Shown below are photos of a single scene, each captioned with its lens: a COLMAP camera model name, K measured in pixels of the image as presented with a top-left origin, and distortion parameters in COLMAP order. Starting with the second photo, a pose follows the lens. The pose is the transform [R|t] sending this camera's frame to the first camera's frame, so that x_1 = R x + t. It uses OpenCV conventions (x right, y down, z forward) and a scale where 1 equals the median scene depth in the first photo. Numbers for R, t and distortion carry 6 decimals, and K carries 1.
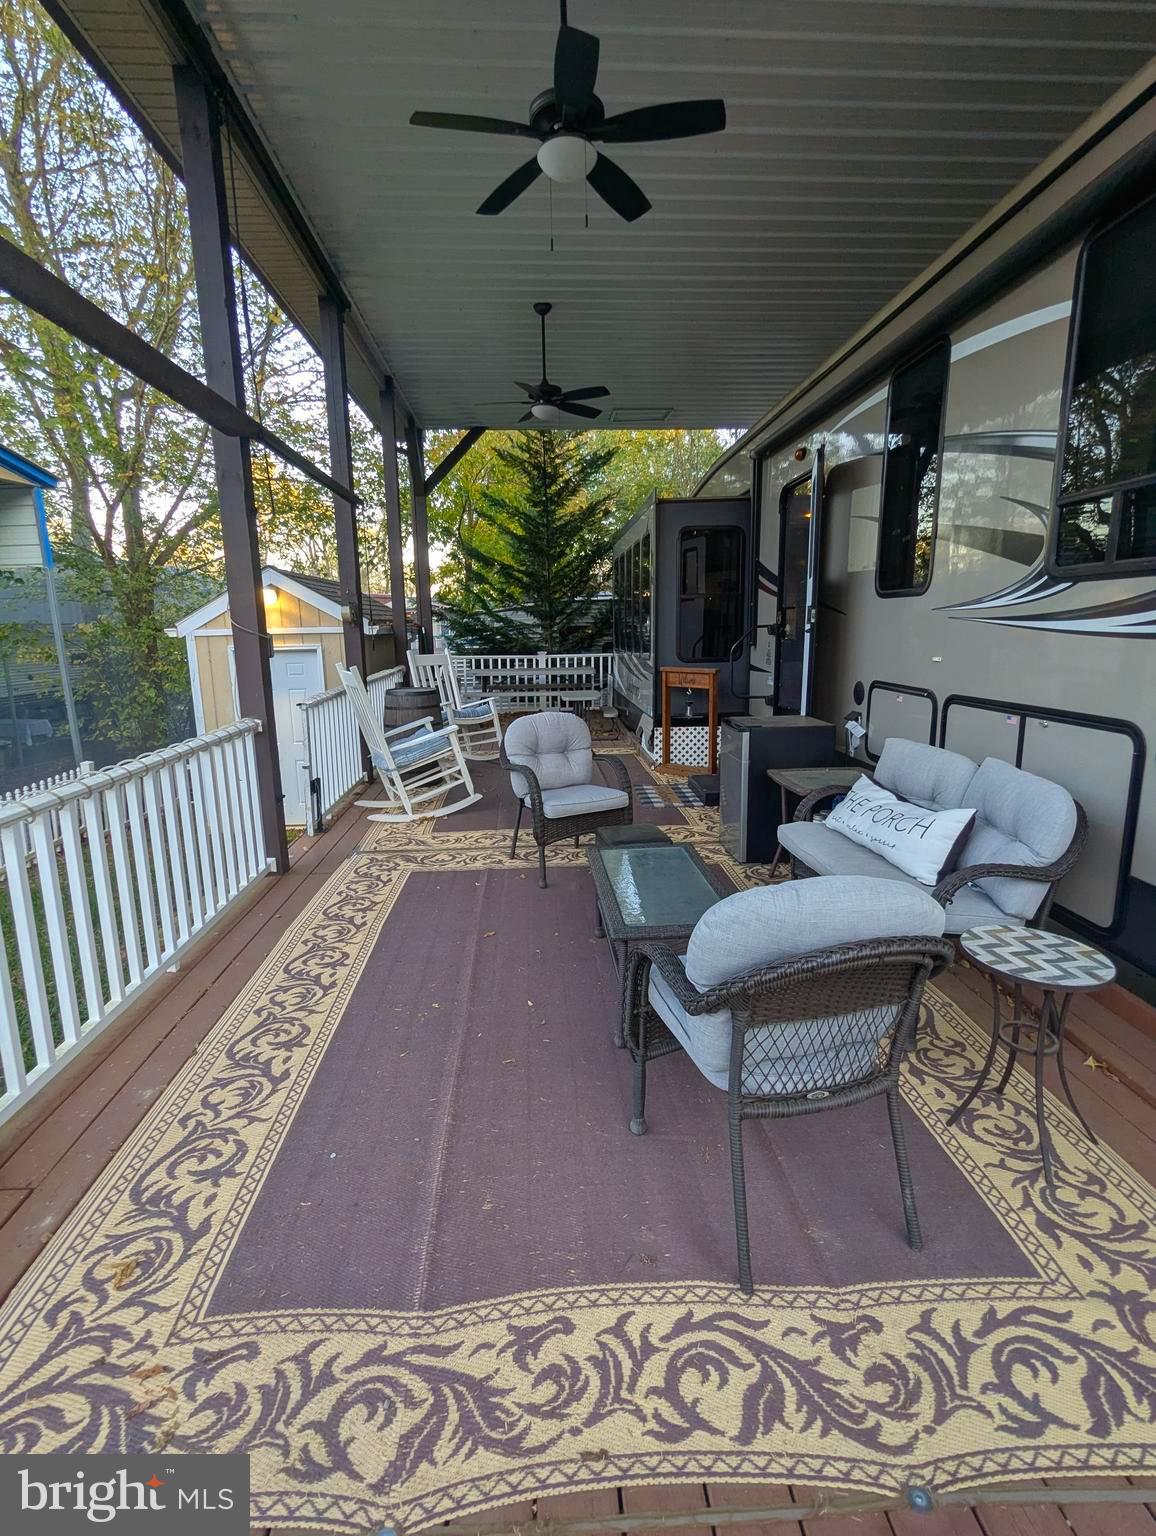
lens RADIAL K [[740.8, 0, 578.0], [0, 740.8, 768.0], [0, 0, 1]] dist [-0.002823, 0.000349]
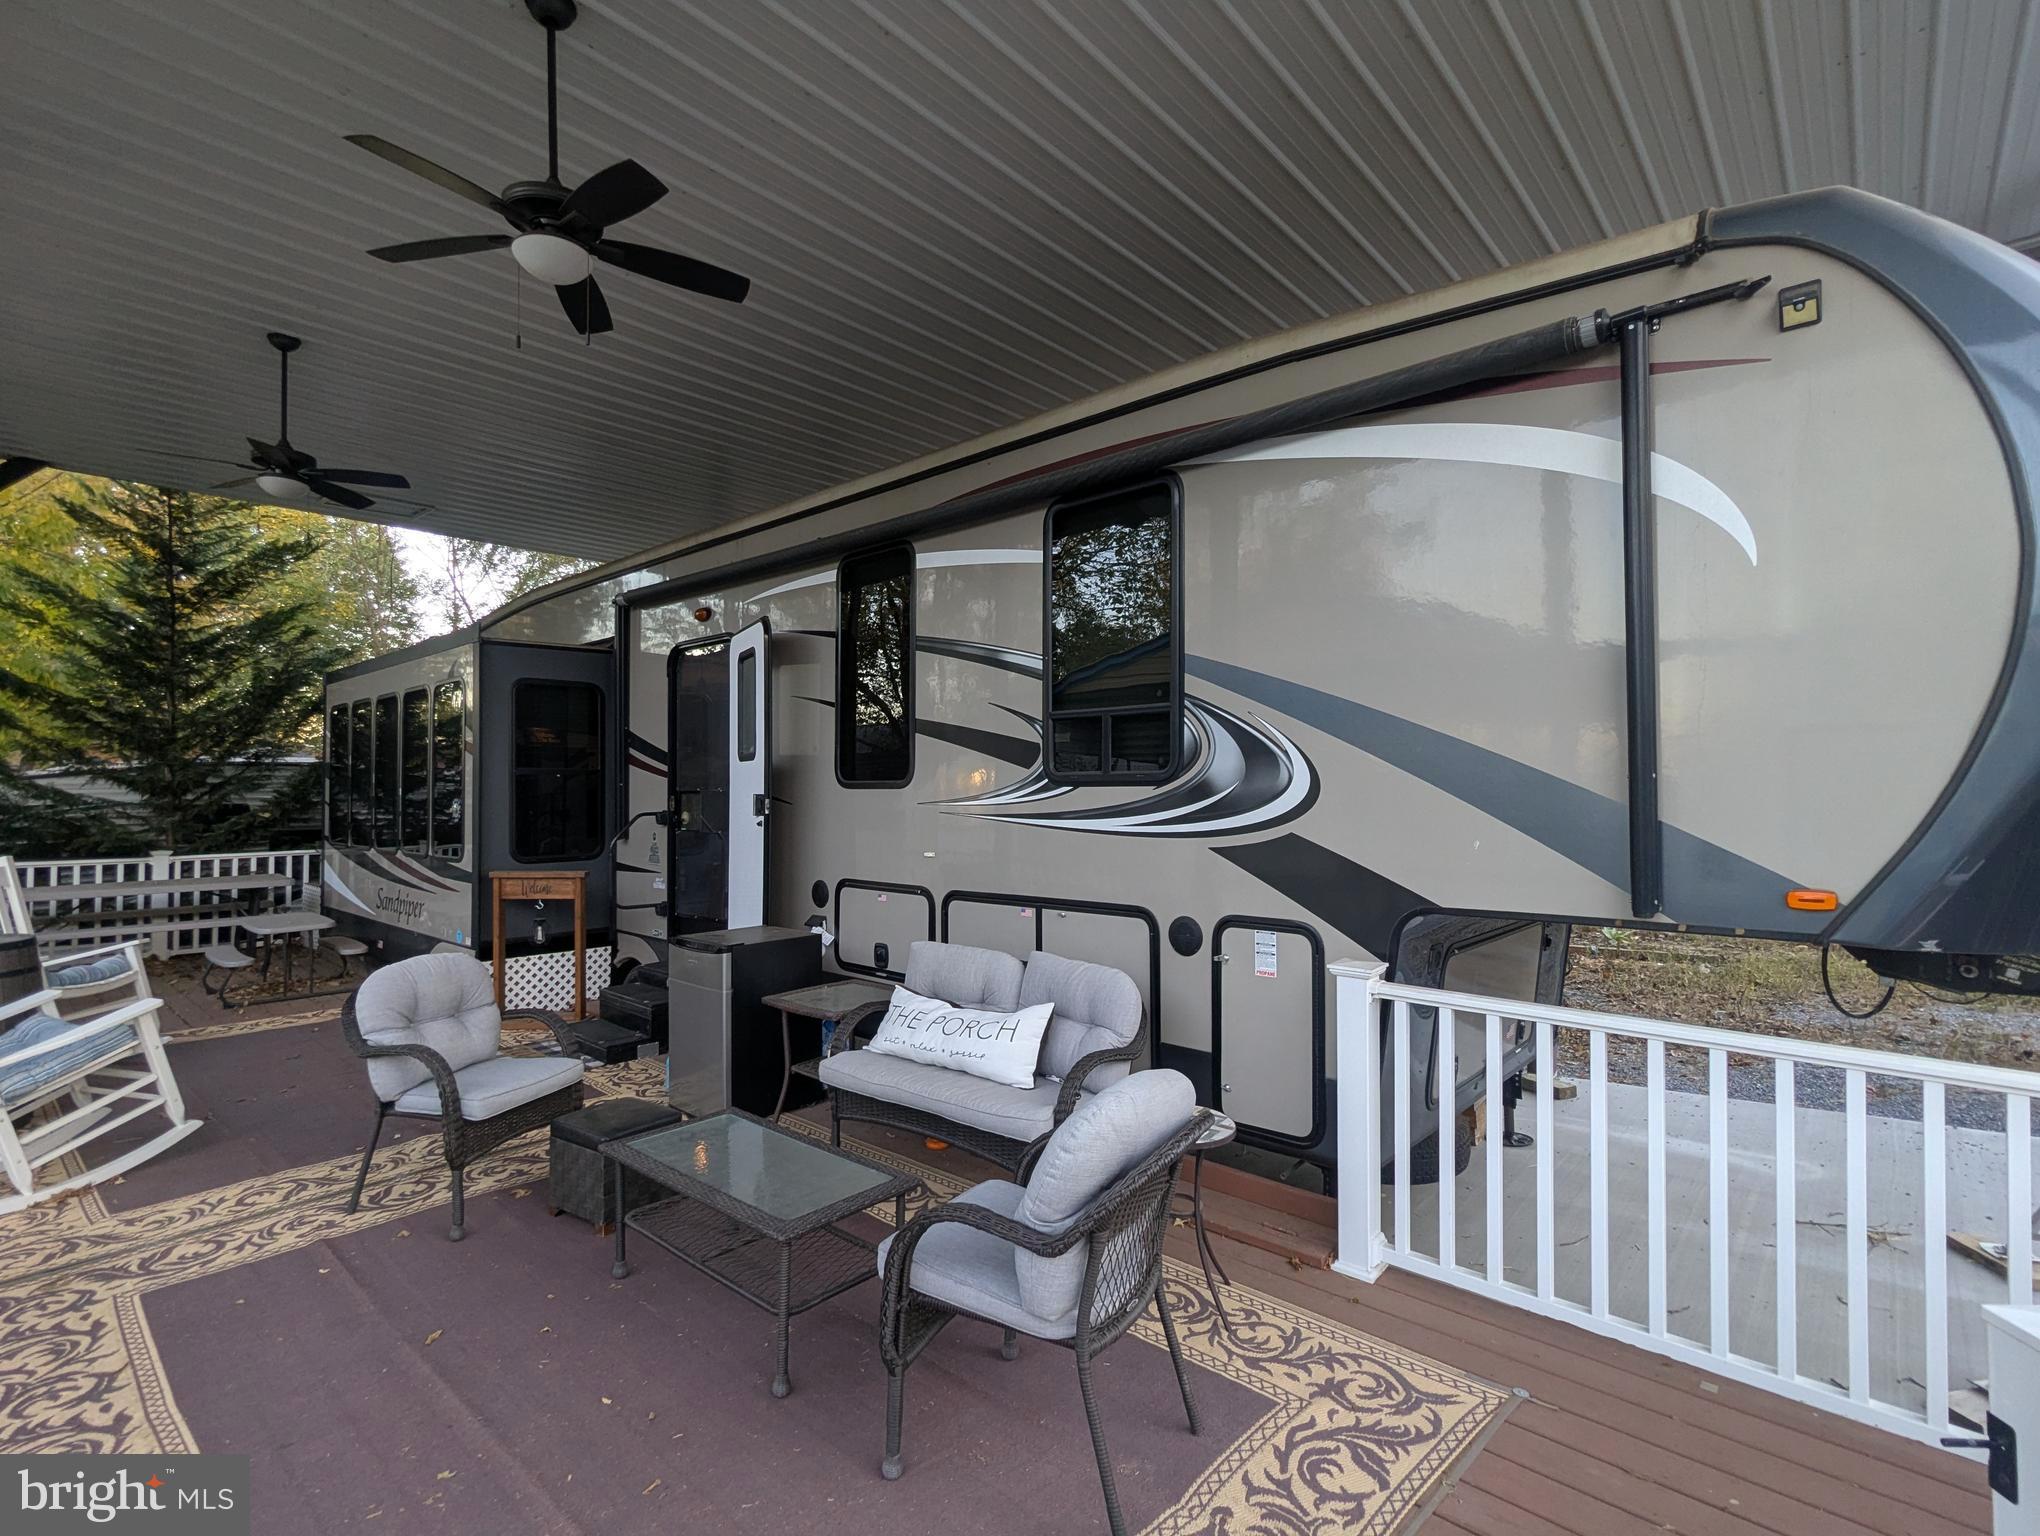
lens RADIAL K [[989.7, 0, 1020.0], [0, 989.7, 768.0], [0, 0, 1]] dist [0.001380, 0.001853]
pose [[0.700817, 0.023806, 0.712943, -0.321739], [0.128769, 0.978802, -0.159262, -0.033976], [-0.701622, 0.203419, 0.682896, 0.014411]]
